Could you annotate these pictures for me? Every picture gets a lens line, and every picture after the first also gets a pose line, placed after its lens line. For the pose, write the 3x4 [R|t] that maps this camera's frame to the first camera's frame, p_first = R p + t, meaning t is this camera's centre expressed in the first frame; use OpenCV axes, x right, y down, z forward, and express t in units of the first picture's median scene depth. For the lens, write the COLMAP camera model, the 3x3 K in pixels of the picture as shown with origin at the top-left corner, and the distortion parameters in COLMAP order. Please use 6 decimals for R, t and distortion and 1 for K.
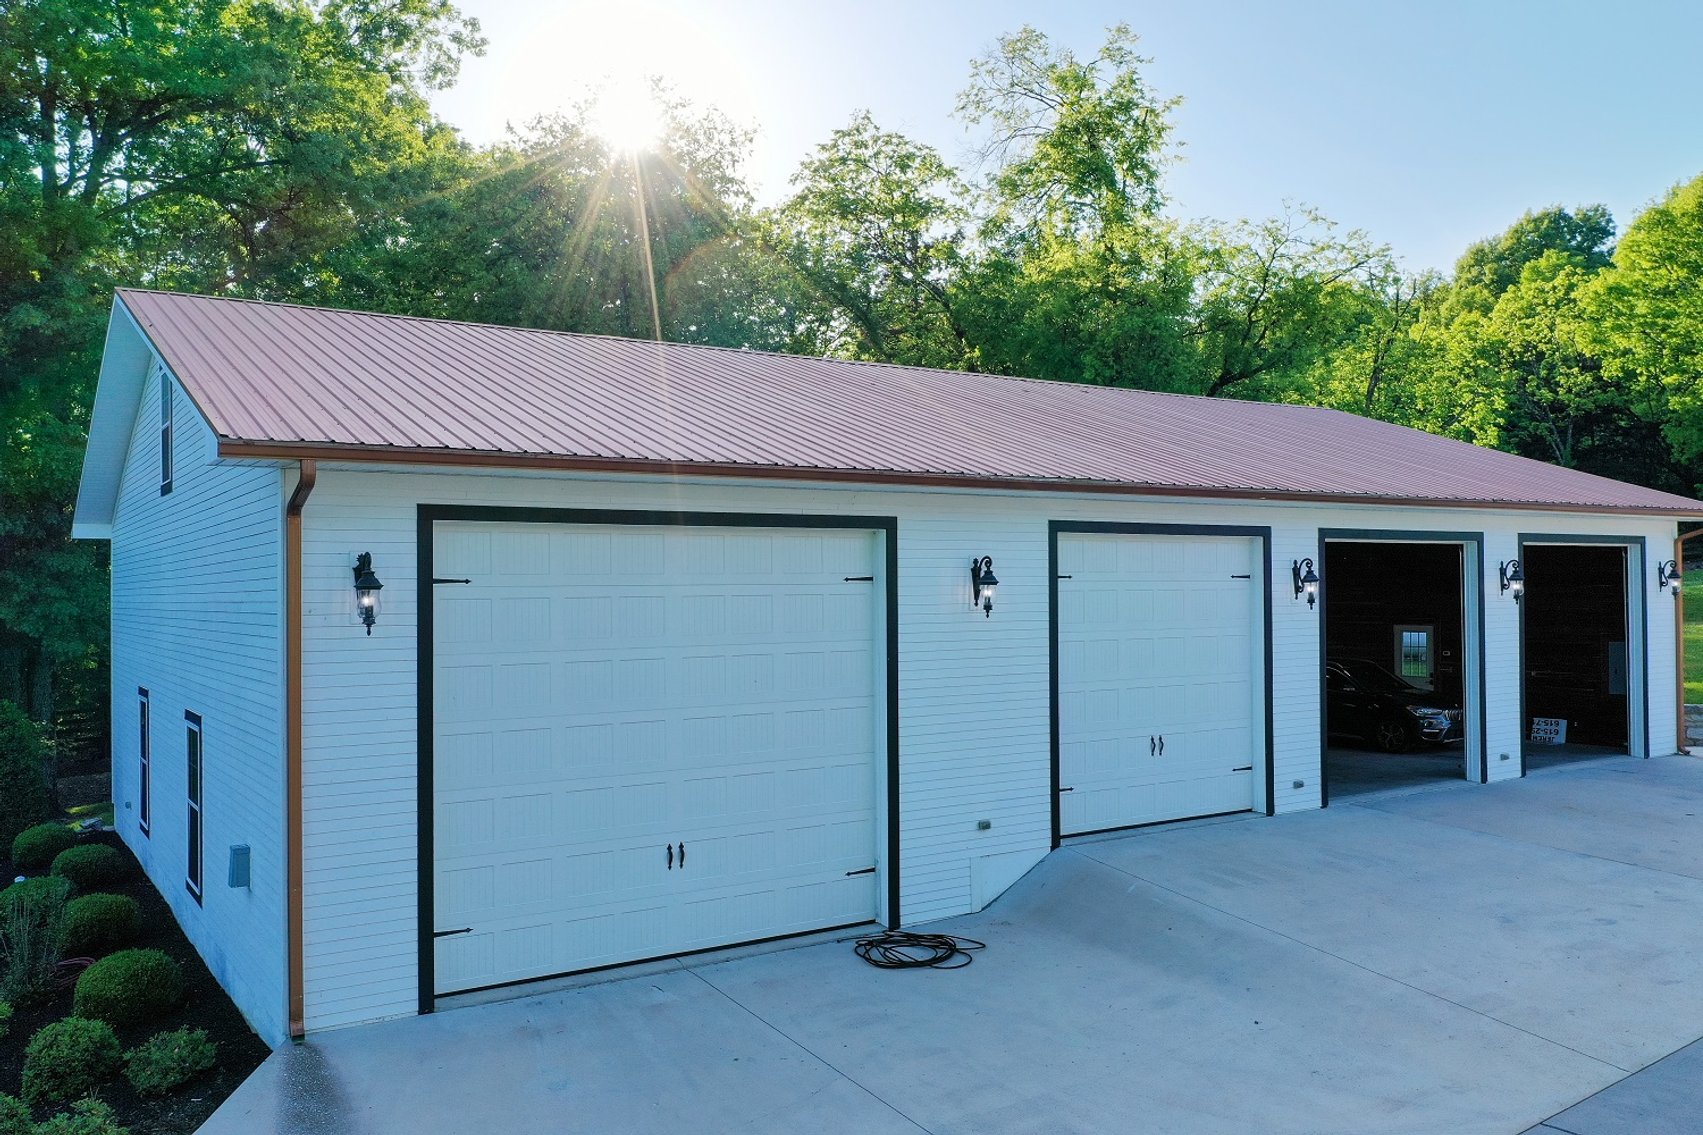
lens RADIAL K [[1334.2, 0, 851.5], [0, 1334.2, 567.5], [0, 0, 1]] dist [-0.005050, -0.007338]
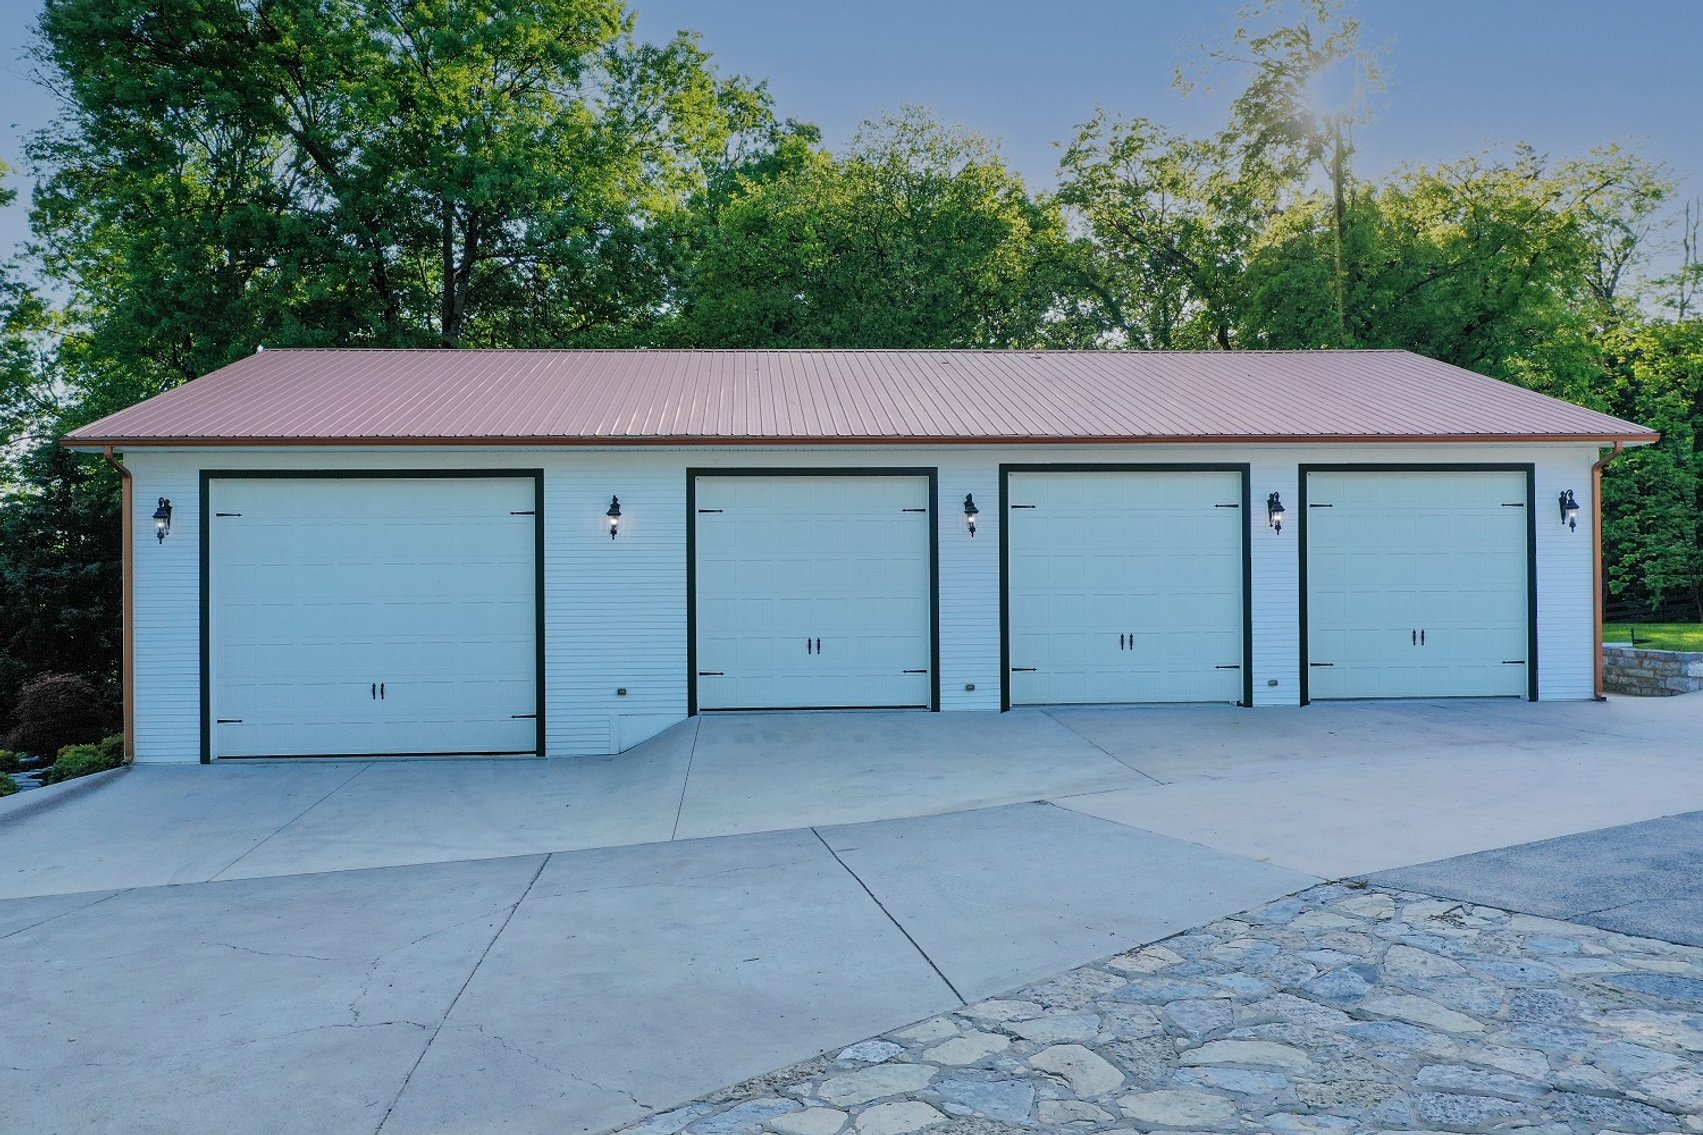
lens RADIAL K [[1334.2, 0, 851.5], [0, 1334.2, 567.5], [0, 0, 1]] dist [-0.005050, -0.007338]
pose [[0.874734, -0.004501, -0.484583, 0.933386], [0.010138, 0.999908, 0.009014, 0.053205], [0.484498, -0.012798, 0.874699, -0.078974]]
